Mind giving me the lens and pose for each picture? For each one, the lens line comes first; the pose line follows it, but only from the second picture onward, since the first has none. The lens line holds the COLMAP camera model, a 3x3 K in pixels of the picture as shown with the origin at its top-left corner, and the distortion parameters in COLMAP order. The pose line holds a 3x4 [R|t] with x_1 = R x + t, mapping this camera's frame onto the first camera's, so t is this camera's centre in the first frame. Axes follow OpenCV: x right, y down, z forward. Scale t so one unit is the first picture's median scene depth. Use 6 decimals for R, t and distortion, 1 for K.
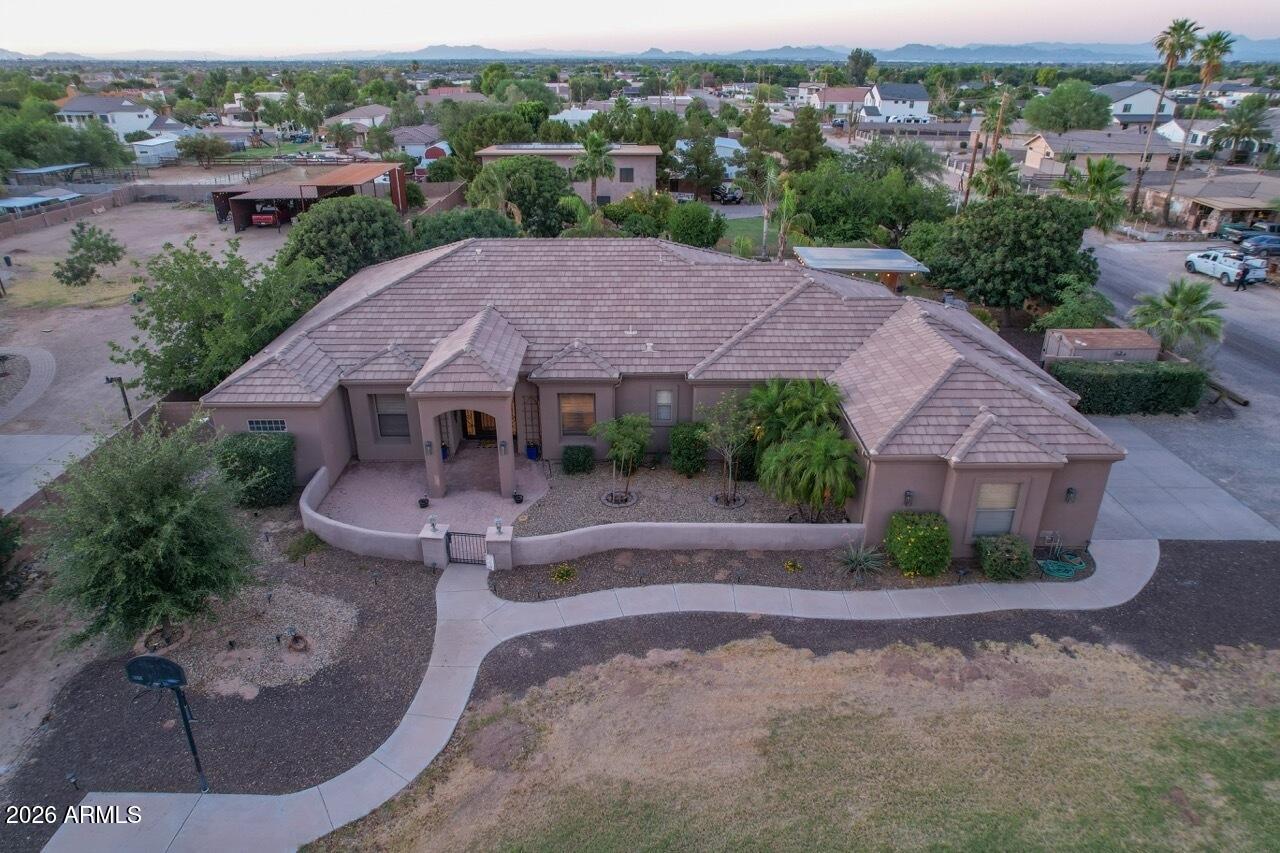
lens RADIAL K [[815.4, 0, 643.4], [0, 815.4, 428.9], [0, 0, 1]] dist [-0.077895, 0.073086]
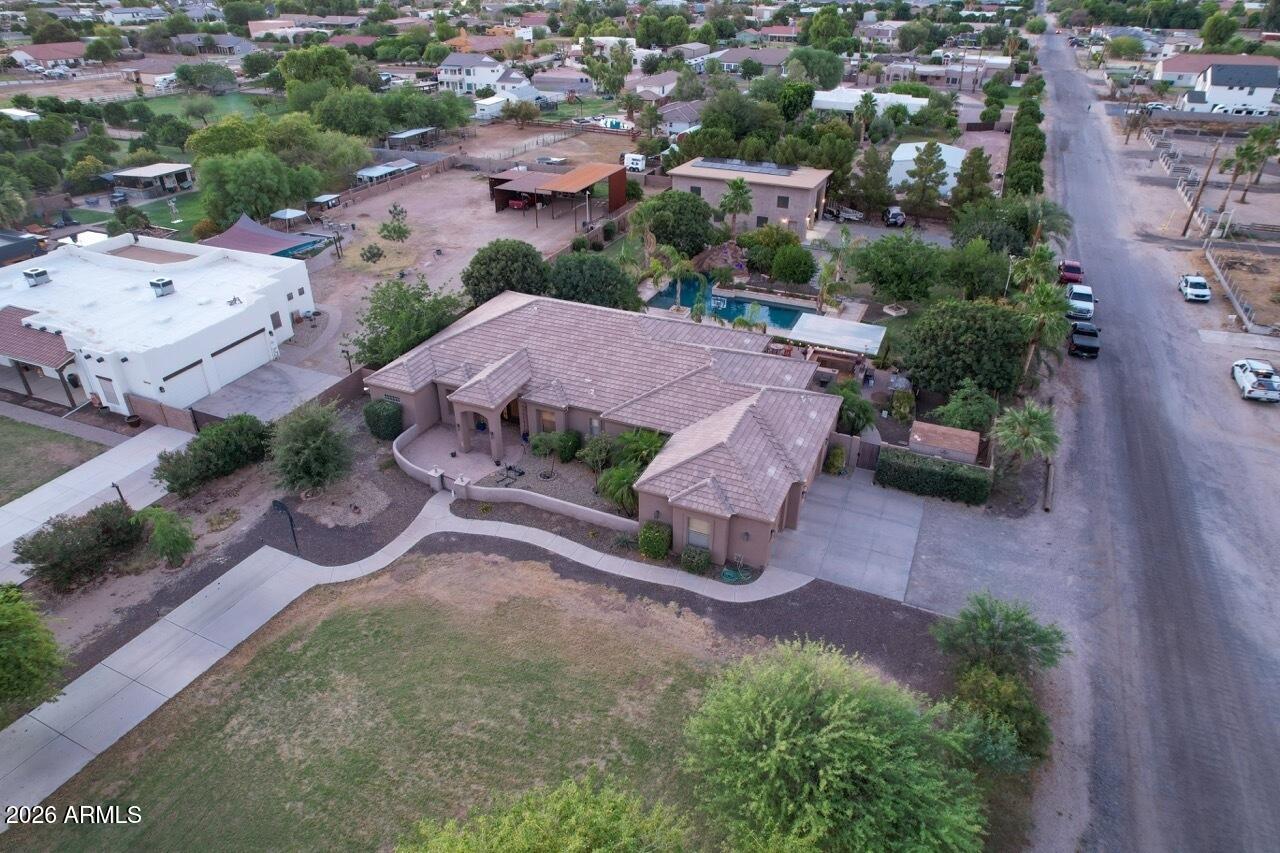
lens RADIAL K [[815.4, 0, 643.4], [0, 815.4, 428.9], [0, 0, 1]] dist [-0.077895, 0.073086]
pose [[0.913160, 0.207551, -0.350801, 0.801061], [-0.172563, 0.976568, 0.128592, -0.292758], [0.369271, -0.056890, 0.927579, -0.602166]]
